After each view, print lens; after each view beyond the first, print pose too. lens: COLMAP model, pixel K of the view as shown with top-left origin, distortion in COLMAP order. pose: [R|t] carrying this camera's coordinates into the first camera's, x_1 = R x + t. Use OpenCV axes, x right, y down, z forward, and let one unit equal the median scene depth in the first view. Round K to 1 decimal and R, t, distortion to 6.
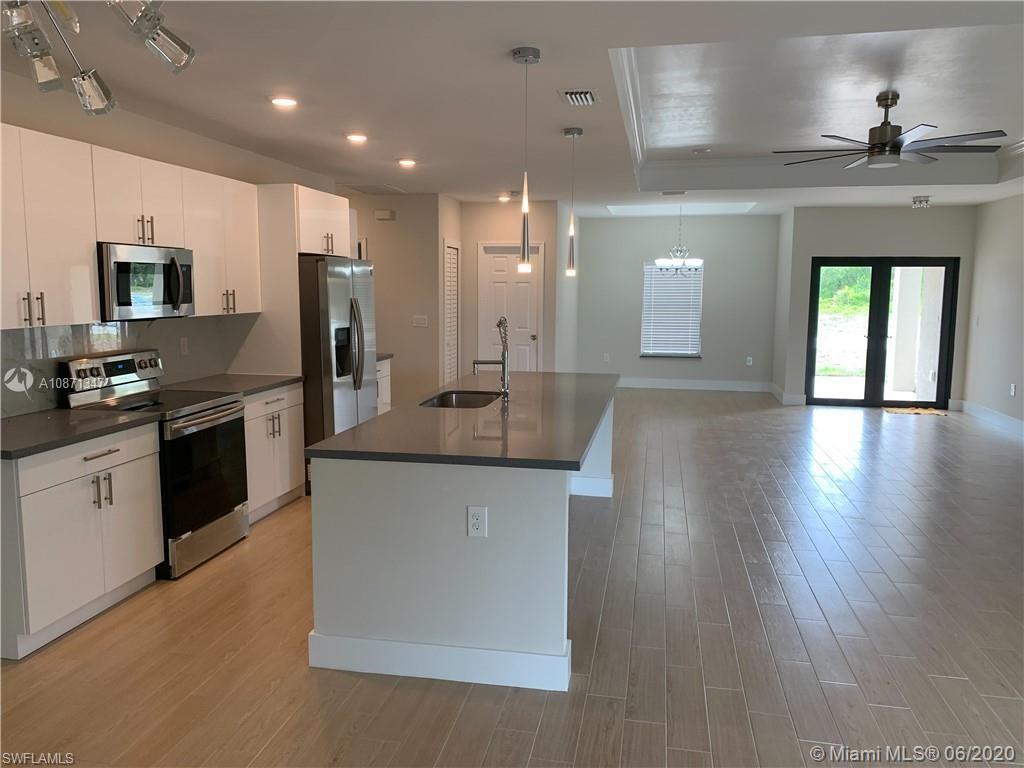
lens RADIAL K [[769.4, 0, 512.0], [0, 769.4, 384.0], [0, 0, 1]] dist [0.070107, -0.090929]
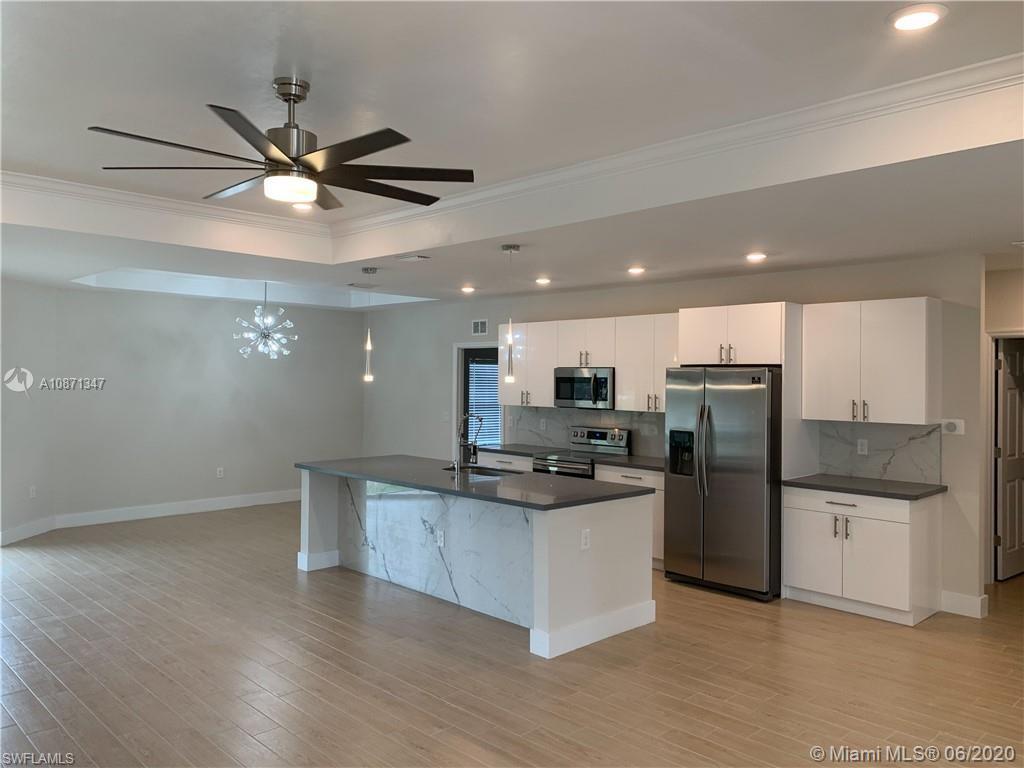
lens RADIAL K [[769.4, 0, 512.0], [0, 769.4, 384.0], [0, 0, 1]] dist [0.070107, -0.090929]
pose [[-0.558153, -0.004375, -0.829727, 0.936615], [-0.124439, 0.989118, 0.078494, -0.222086], [0.820354, 0.147062, -0.552623, 1.587171]]
